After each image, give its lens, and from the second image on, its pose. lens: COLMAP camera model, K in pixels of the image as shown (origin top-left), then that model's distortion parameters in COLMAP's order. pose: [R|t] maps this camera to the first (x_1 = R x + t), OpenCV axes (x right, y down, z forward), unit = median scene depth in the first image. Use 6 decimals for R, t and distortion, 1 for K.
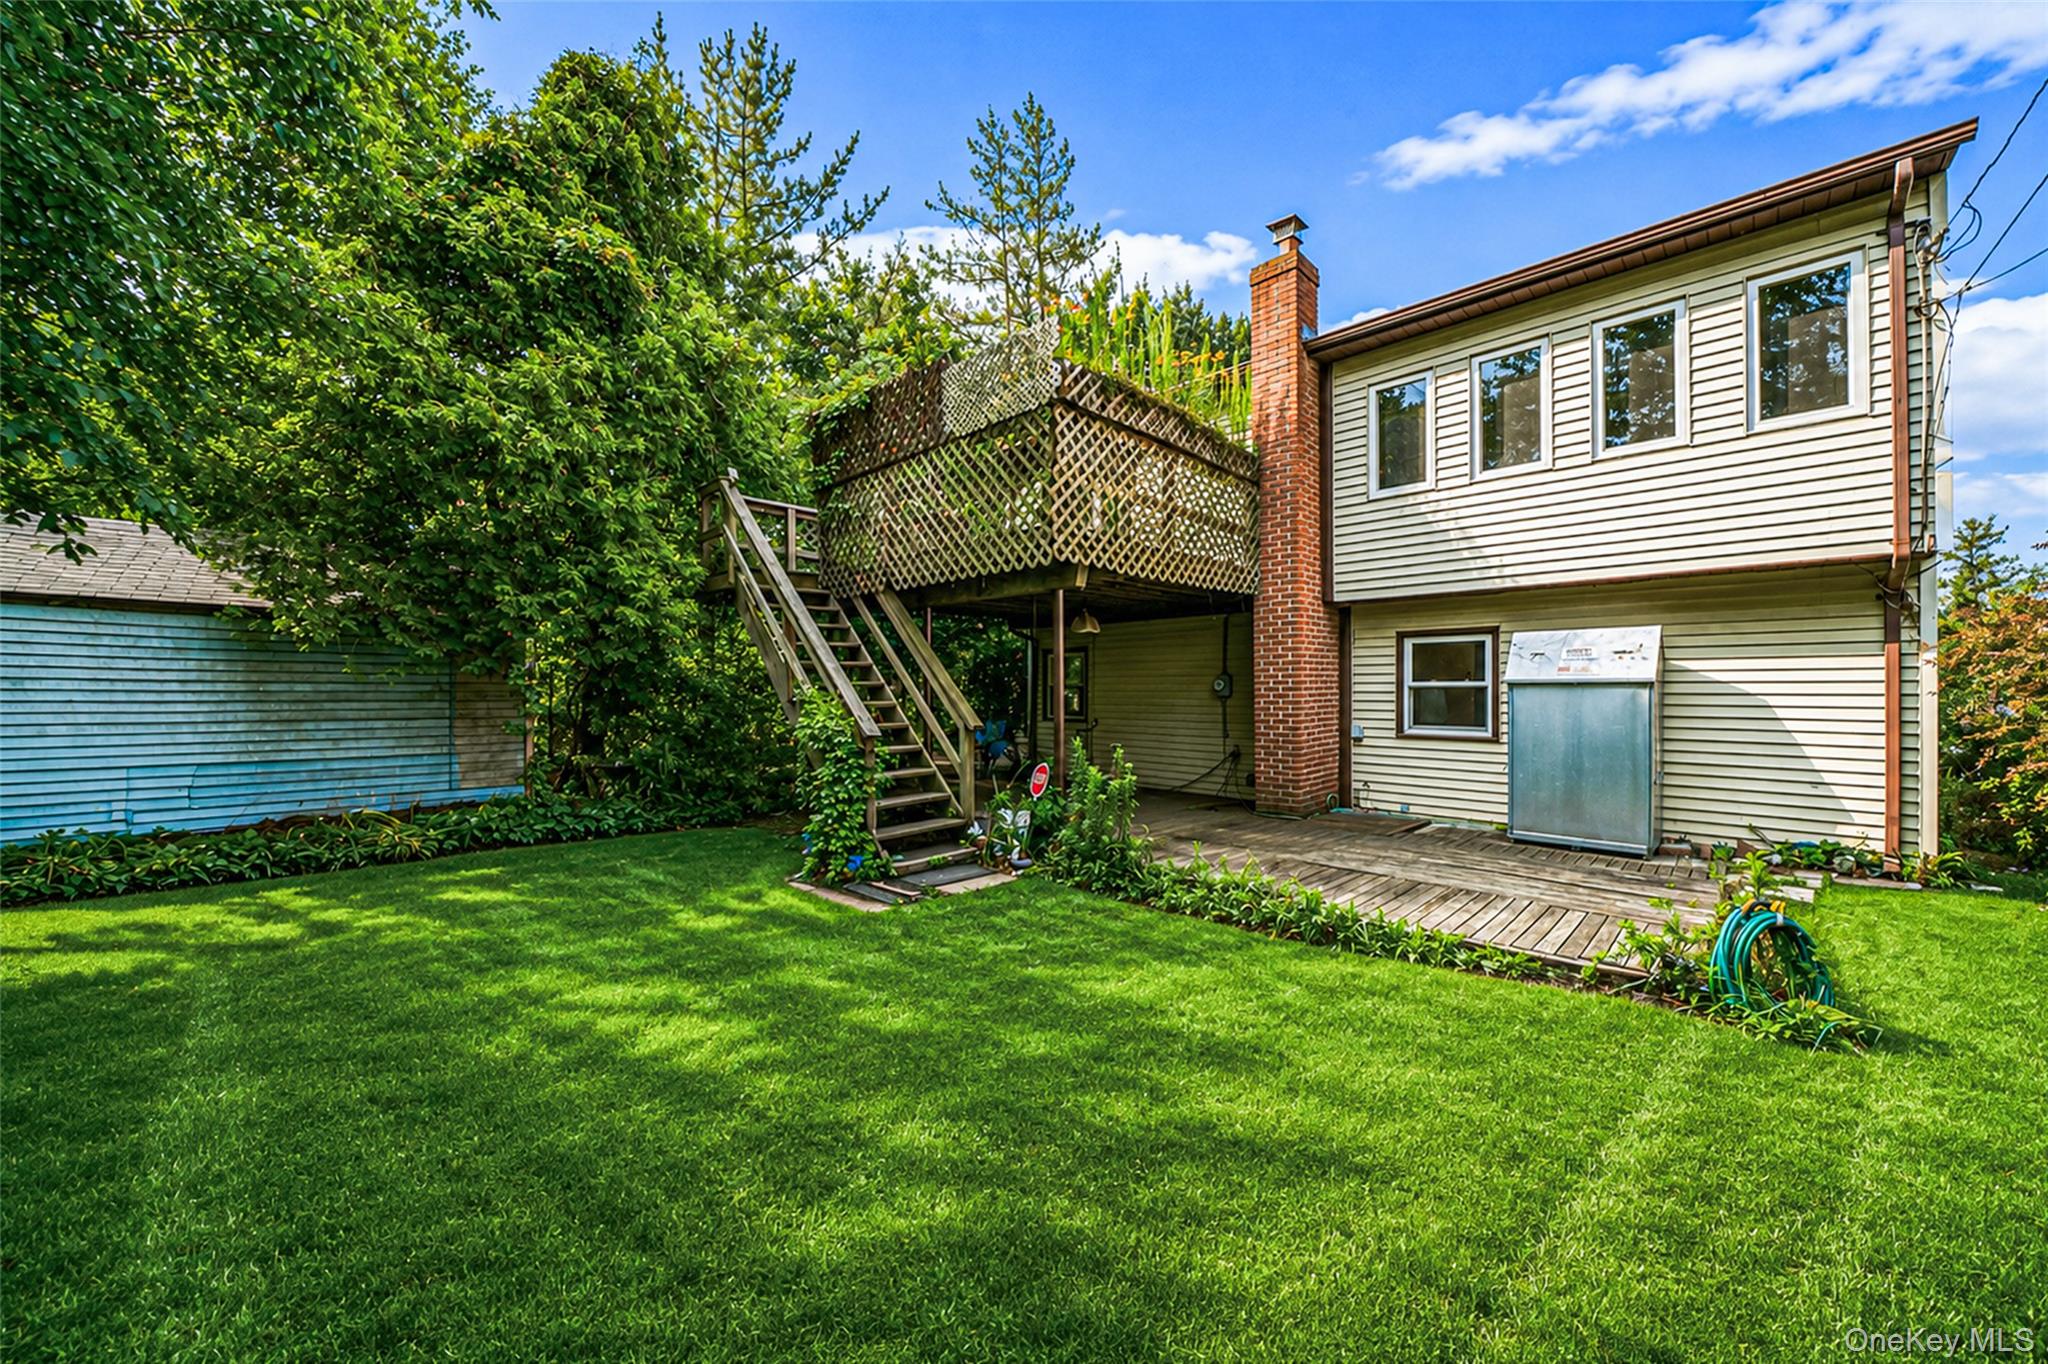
lens RADIAL K [[709.1, 0, 1024.0], [0, 709.1, 694.3], [0, 0, 1]] dist [-0.005903, -0.000129]
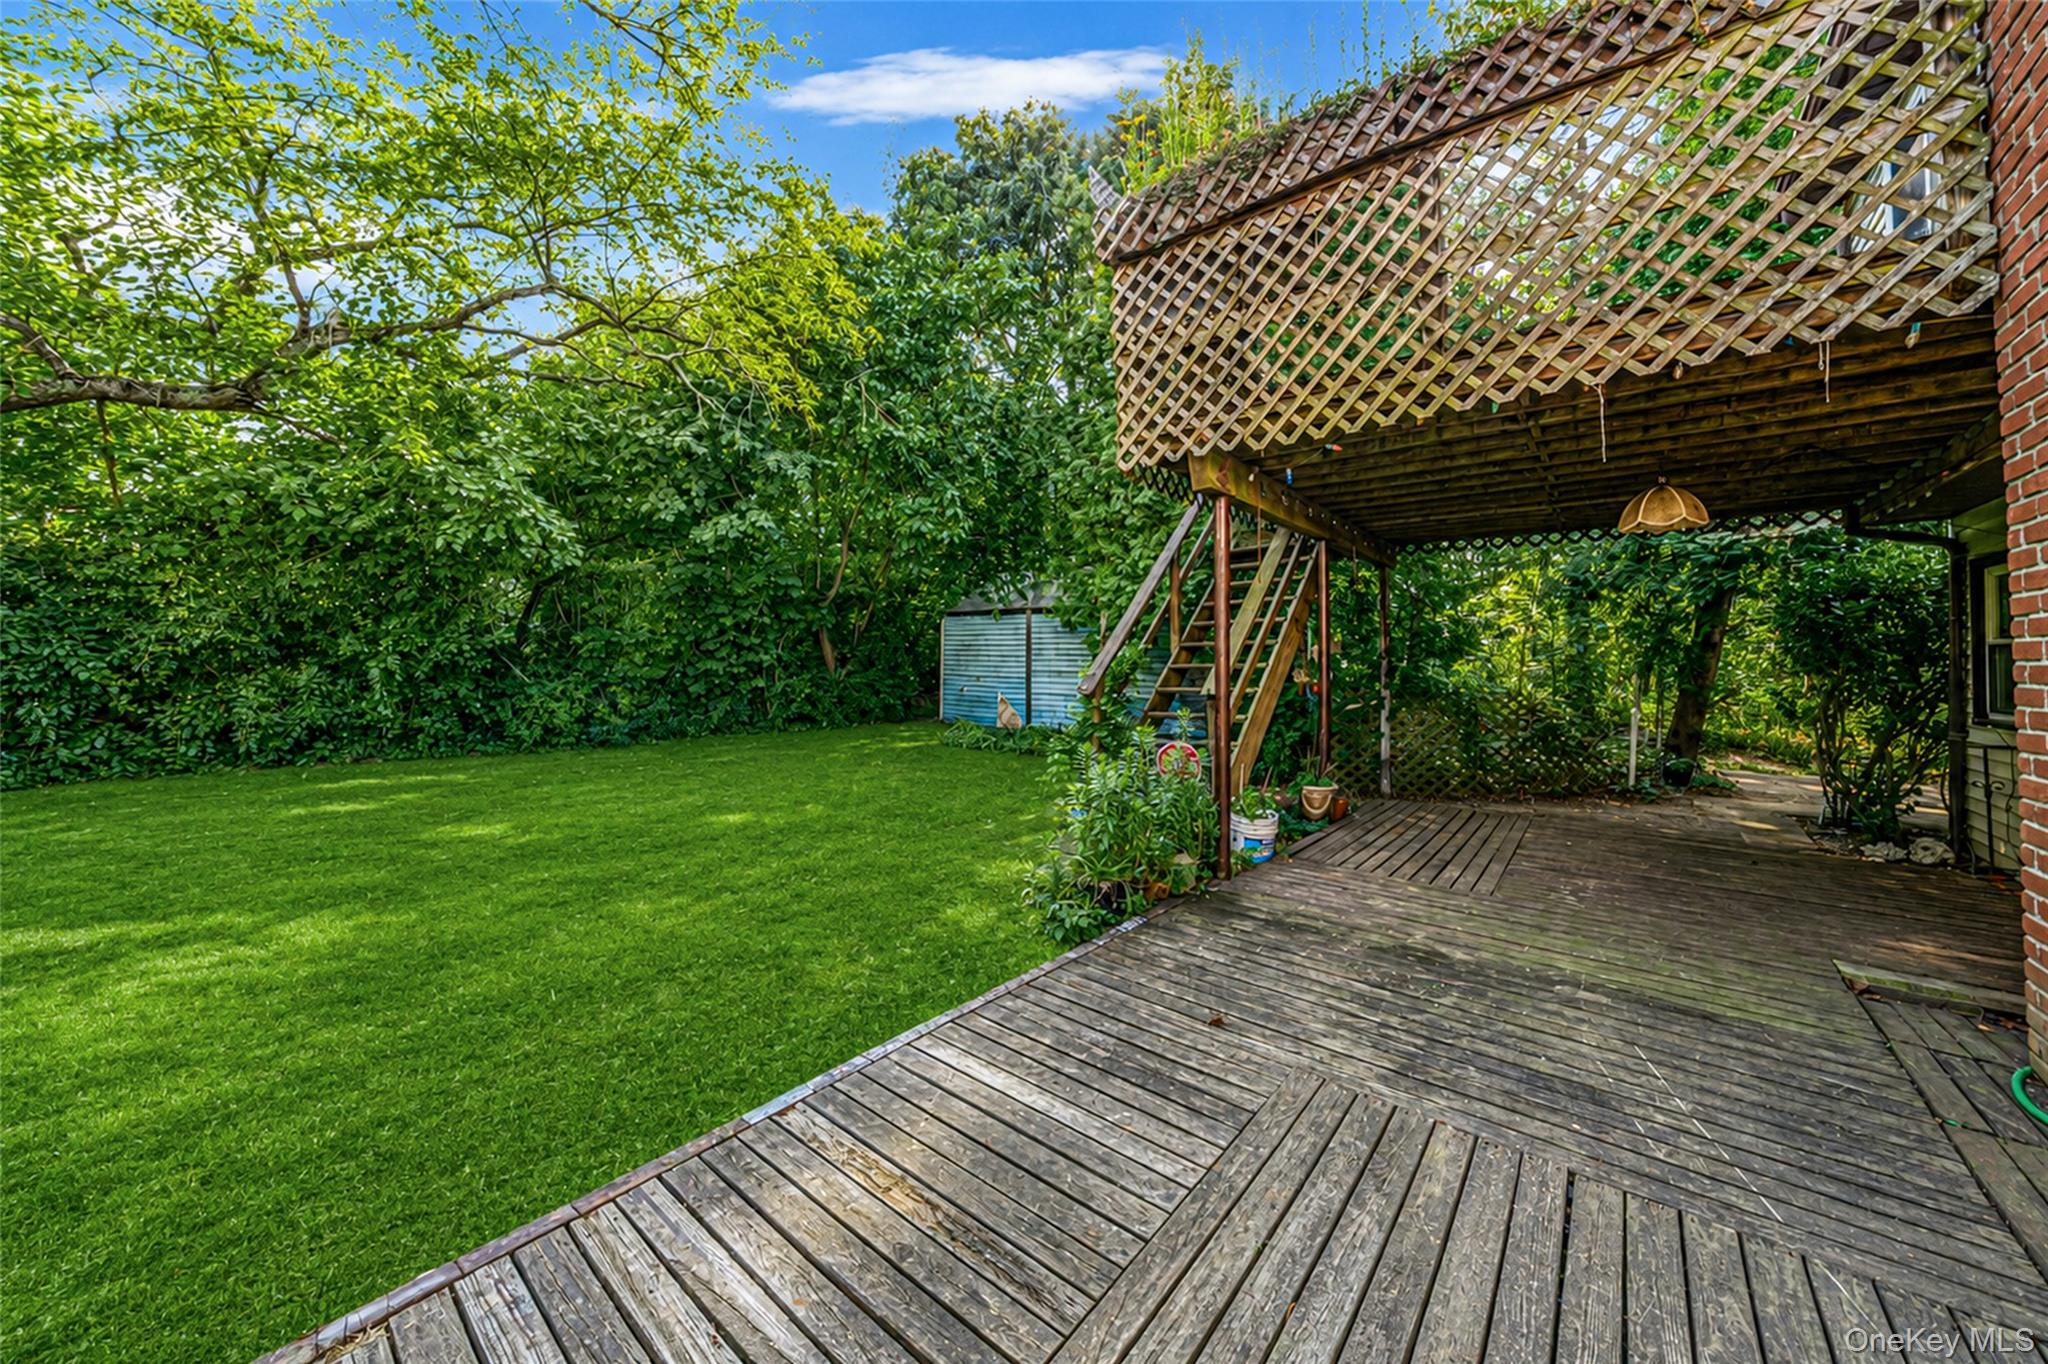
lens RADIAL K [[724.0, 0, 1017.9], [0, 724.0, 654.7], [0, 0, 1]] dist [0.000276, 0.000001]
pose [[0.074661, -0.001000, -0.997208, 0.792264], [-0.000645, 0.999999, -0.001051, 0.010588], [0.997209, 0.000722, 0.074660, 0.800003]]
